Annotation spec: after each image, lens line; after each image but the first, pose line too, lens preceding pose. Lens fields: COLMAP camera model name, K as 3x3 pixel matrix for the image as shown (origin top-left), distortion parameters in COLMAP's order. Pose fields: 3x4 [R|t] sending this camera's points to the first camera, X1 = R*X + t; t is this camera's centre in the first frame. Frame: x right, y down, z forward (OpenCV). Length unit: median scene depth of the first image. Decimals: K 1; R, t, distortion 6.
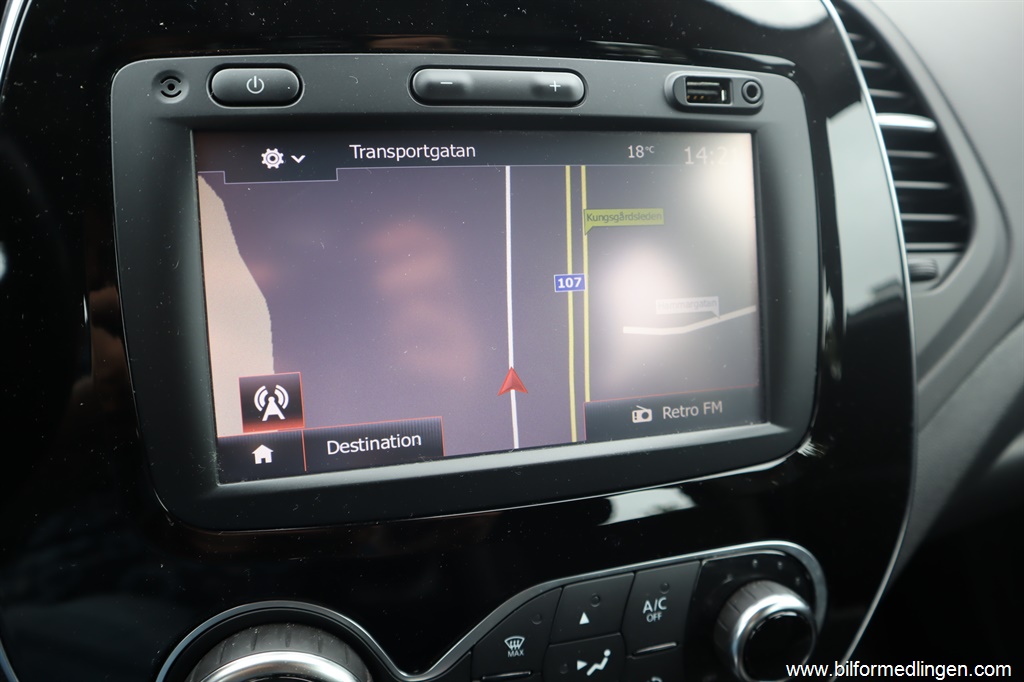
lens RADIAL K [[718.0, 0, 512.0], [0, 718.0, 341.0], [0, 0, 1]] dist [-0.113390, 0.076799]
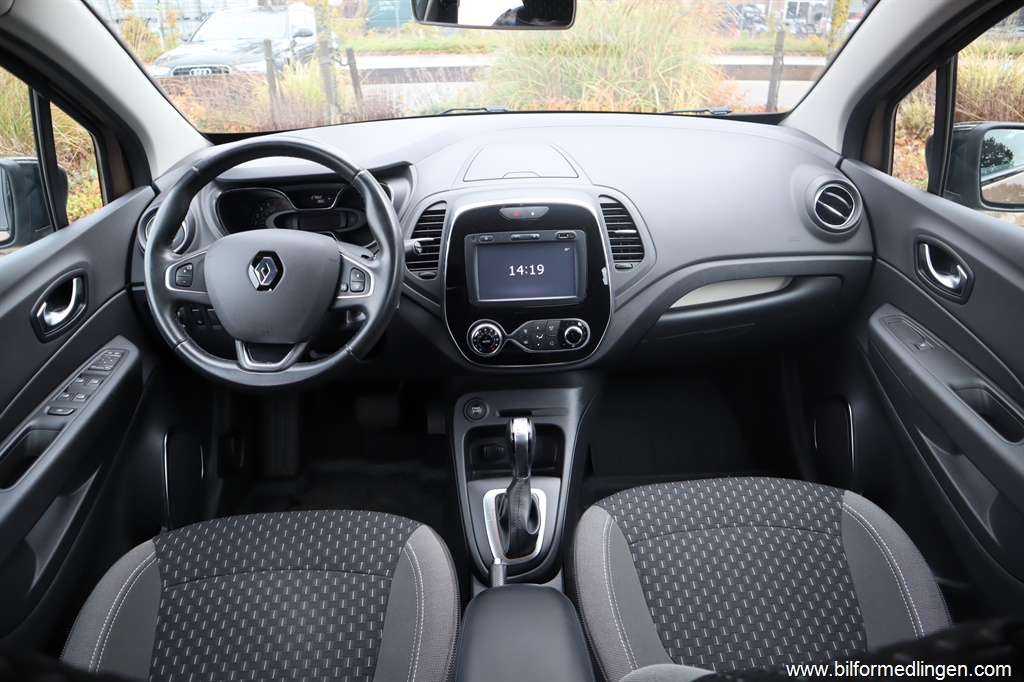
lens RADIAL K [[718.0, 0, 512.0], [0, 718.0, 341.0], [0, 0, 1]] dist [-0.113390, 0.076799]
pose [[0.972446, 0.045939, -0.228559, 1.200012], [-0.028355, 0.996421, 0.079632, 0.037911], [0.231399, -0.070957, 0.970268, -4.589138]]
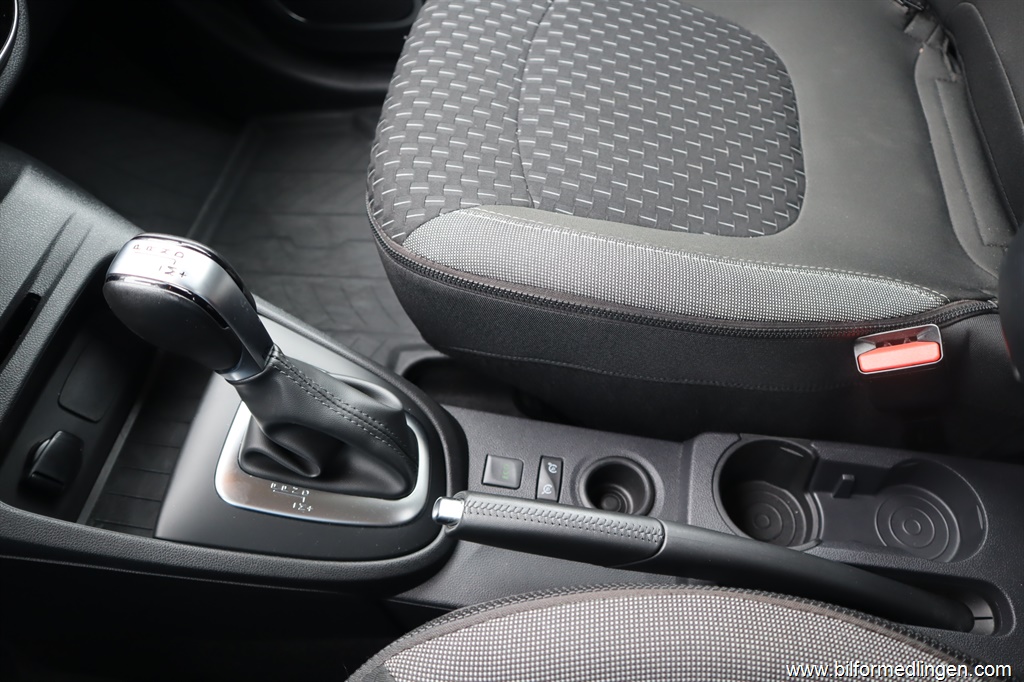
lens RADIAL K [[718.0, 0, 512.0], [0, 718.0, 341.0], [0, 0, 1]] dist [-0.113390, 0.076799]
pose [[0.390791, -0.807223, 0.442350, -0.493108], [0.483300, 0.588934, 0.647749, 0.575473], [-0.783393, -0.039346, 0.620280, -0.991927]]
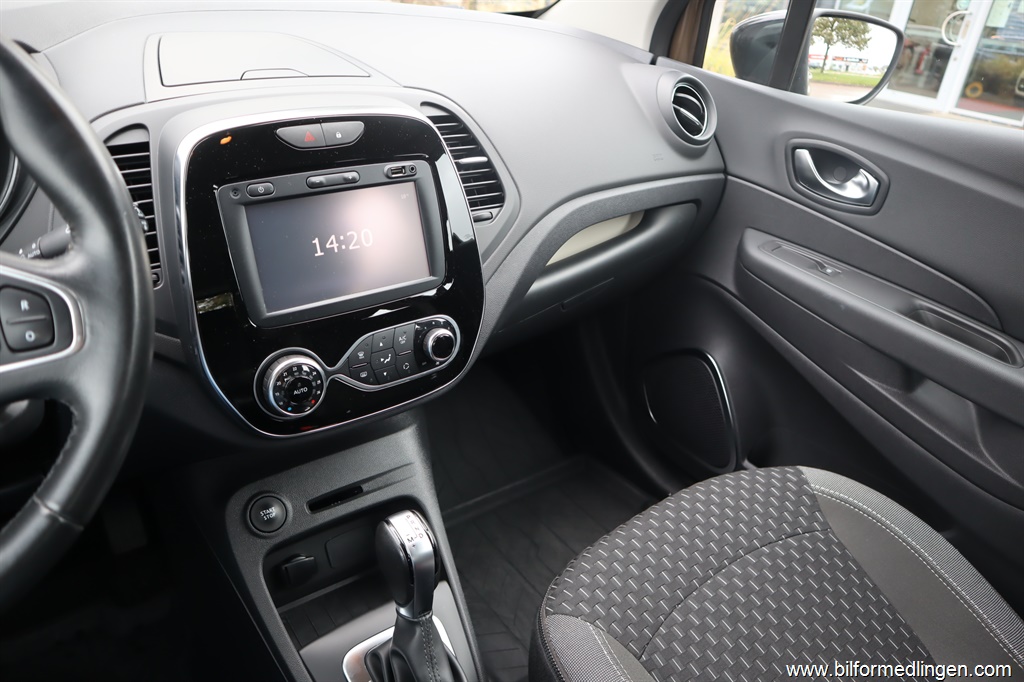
lens RADIAL K [[718.0, 0, 512.0], [0, 718.0, 341.0], [0, 0, 1]] dist [-0.113390, 0.076799]
pose [[0.926083, -0.153739, 0.344579, -0.442268], [0.110707, 0.983746, 0.141378, -0.008955], [-0.360713, -0.092780, 0.928050, -2.113526]]
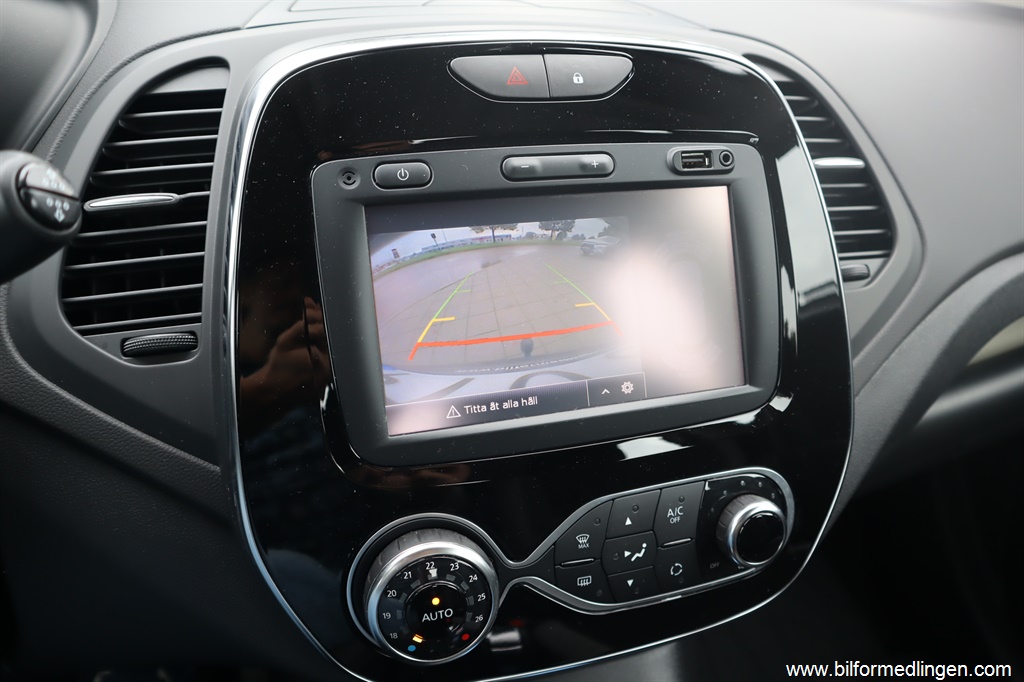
lens RADIAL K [[718.0, 0, 512.0], [0, 718.0, 341.0], [0, 0, 1]] dist [-0.113390, 0.076799]
pose [[0.999088, -0.042062, 0.007313, -0.131345], [0.042074, 0.999113, -0.001490, 0.008295], [-0.007244, 0.001796, 0.999972, -0.470156]]
